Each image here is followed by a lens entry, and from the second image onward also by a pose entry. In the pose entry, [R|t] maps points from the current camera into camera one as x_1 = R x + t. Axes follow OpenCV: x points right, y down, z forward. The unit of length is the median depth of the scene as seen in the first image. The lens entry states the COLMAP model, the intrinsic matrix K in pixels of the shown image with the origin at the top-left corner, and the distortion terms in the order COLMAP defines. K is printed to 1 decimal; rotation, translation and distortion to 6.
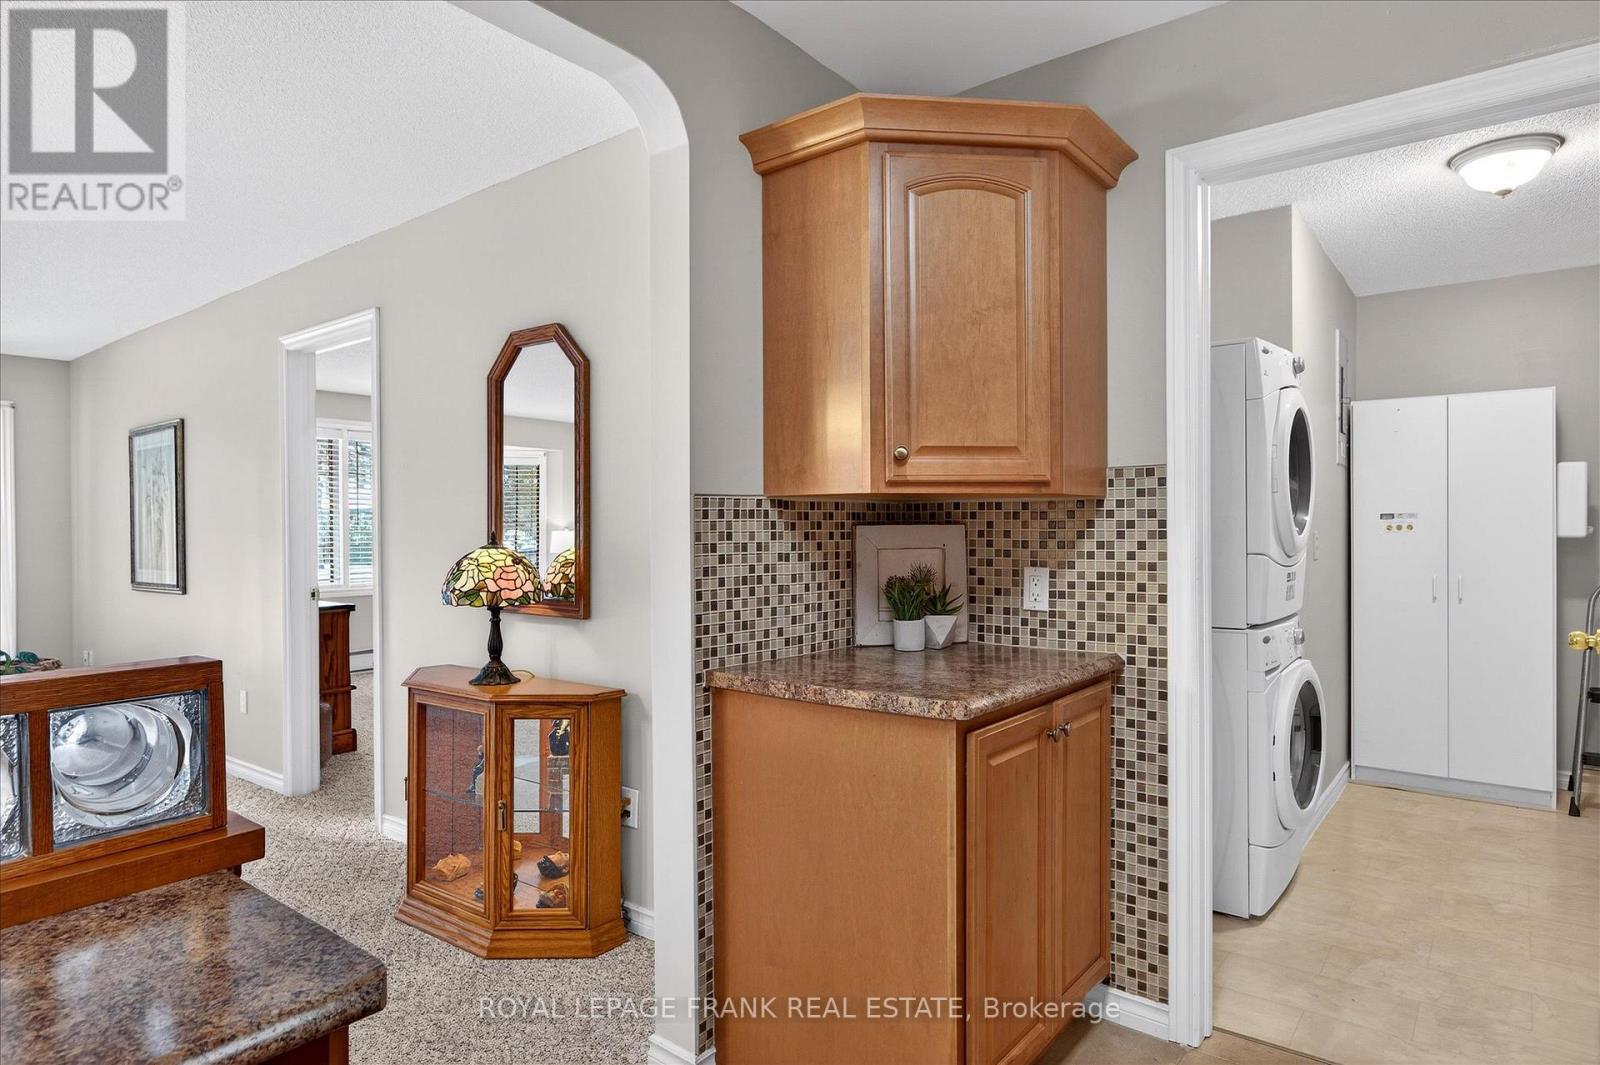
lens RADIAL K [[916.7, 0, 799.0], [0, 916.7, 531.3], [0, 0, 1]] dist [0.009540, 0.000313]
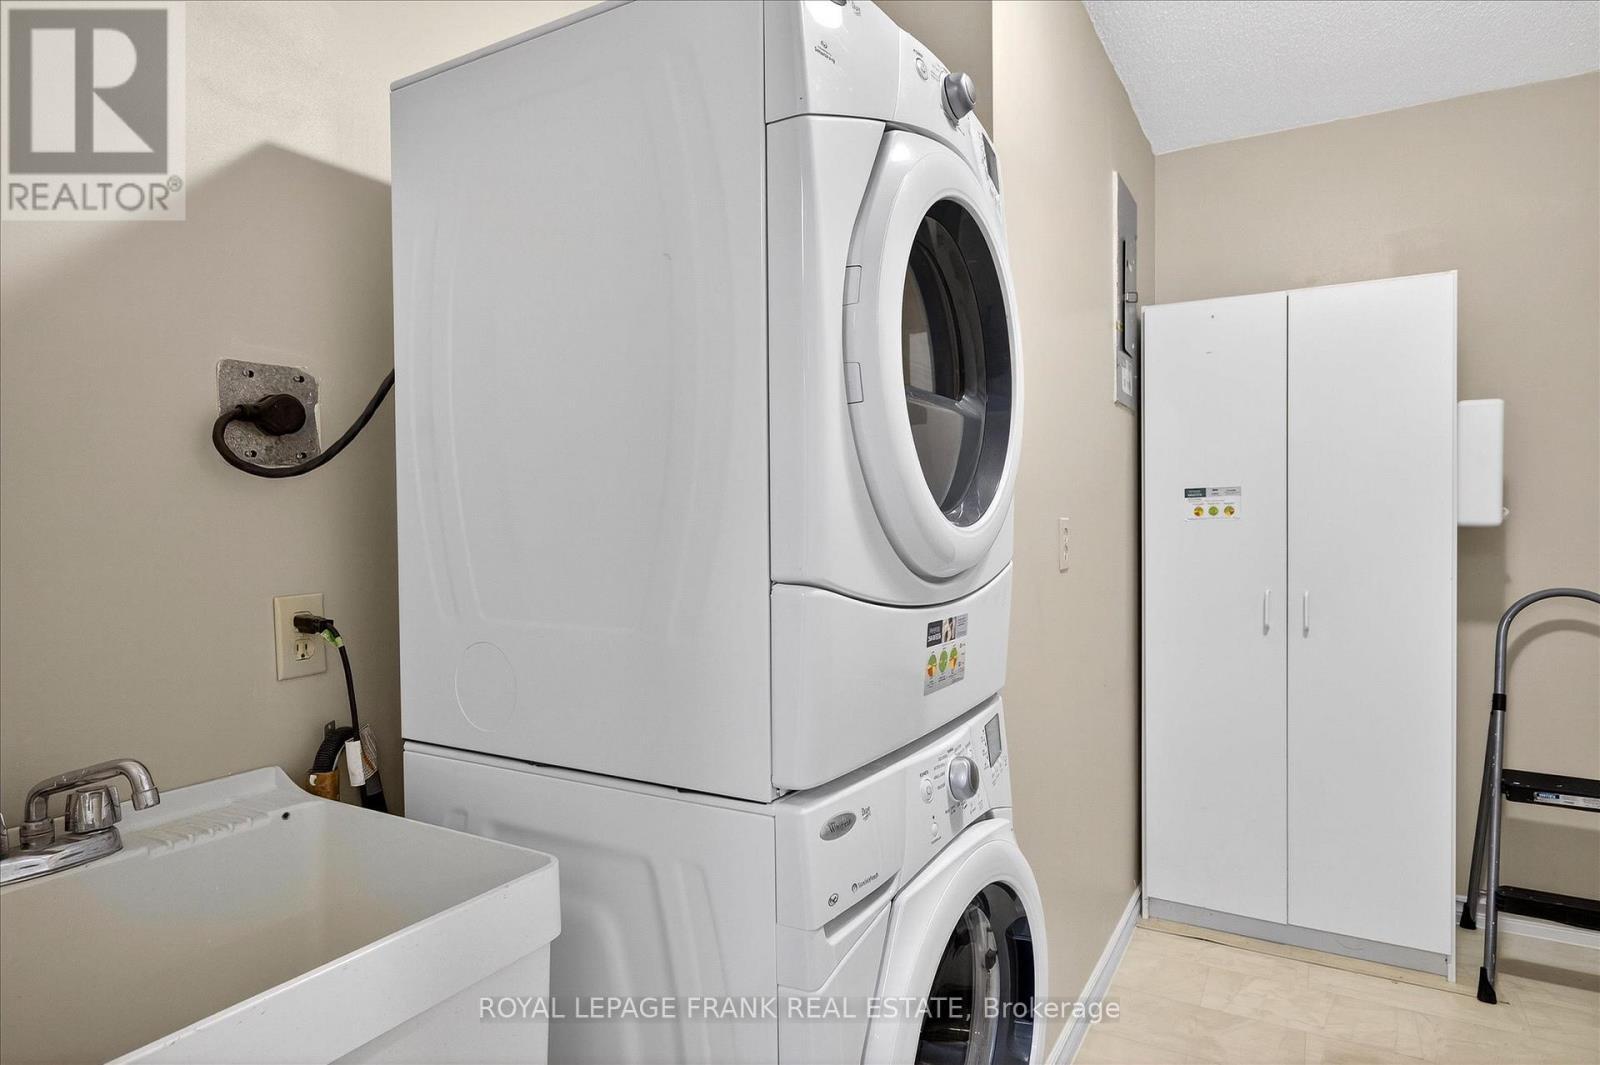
lens RADIAL K [[916.7, 0, 799.0], [0, 916.7, 531.3], [0, 0, 1]] dist [0.009540, 0.000313]
pose [[0.990992, -0.008090, 0.133673, 0.594394], [0.006171, 0.999872, 0.014764, -0.002817], [-0.133775, -0.013806, 0.990916, 0.864372]]
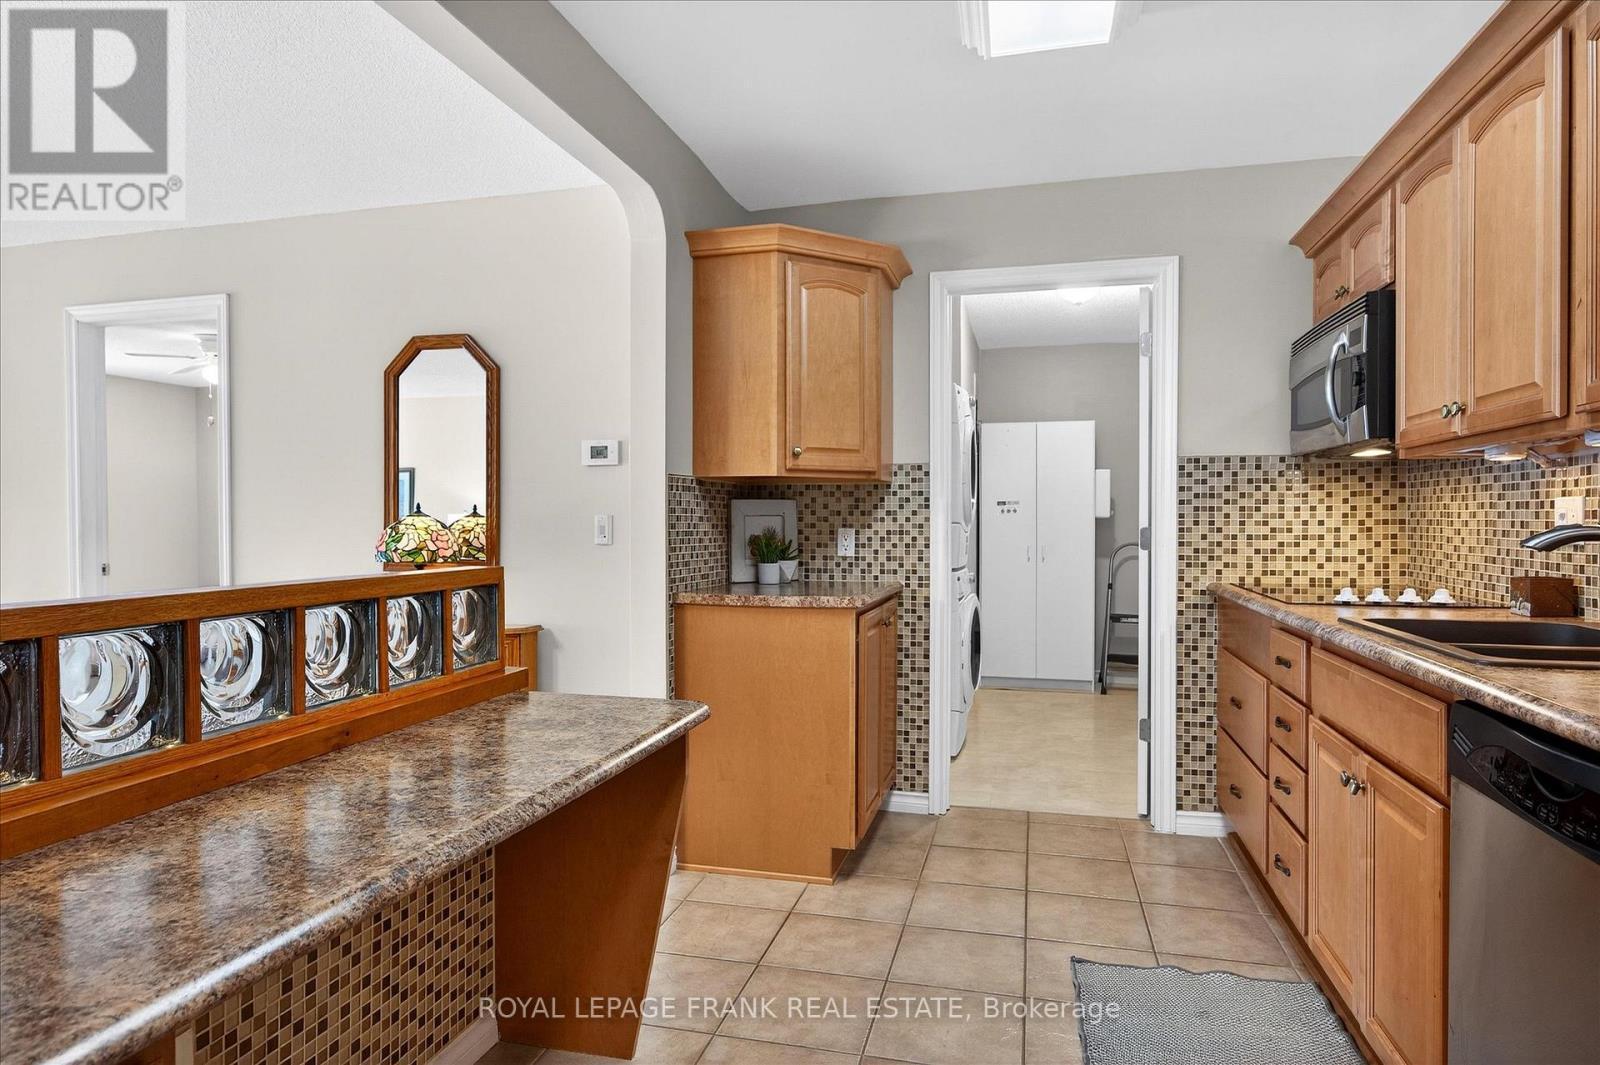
lens RADIAL K [[911.3, 0, 797.6], [0, 911.3, 528.2], [0, 0, 1]] dist [-0.002105, 0.000982]
pose [[0.920460, 0.001060, 0.390835, -0.424568], [-0.003250, 0.999983, 0.004943, 0.033408], [-0.390823, -0.005820, 0.920447, -0.379476]]
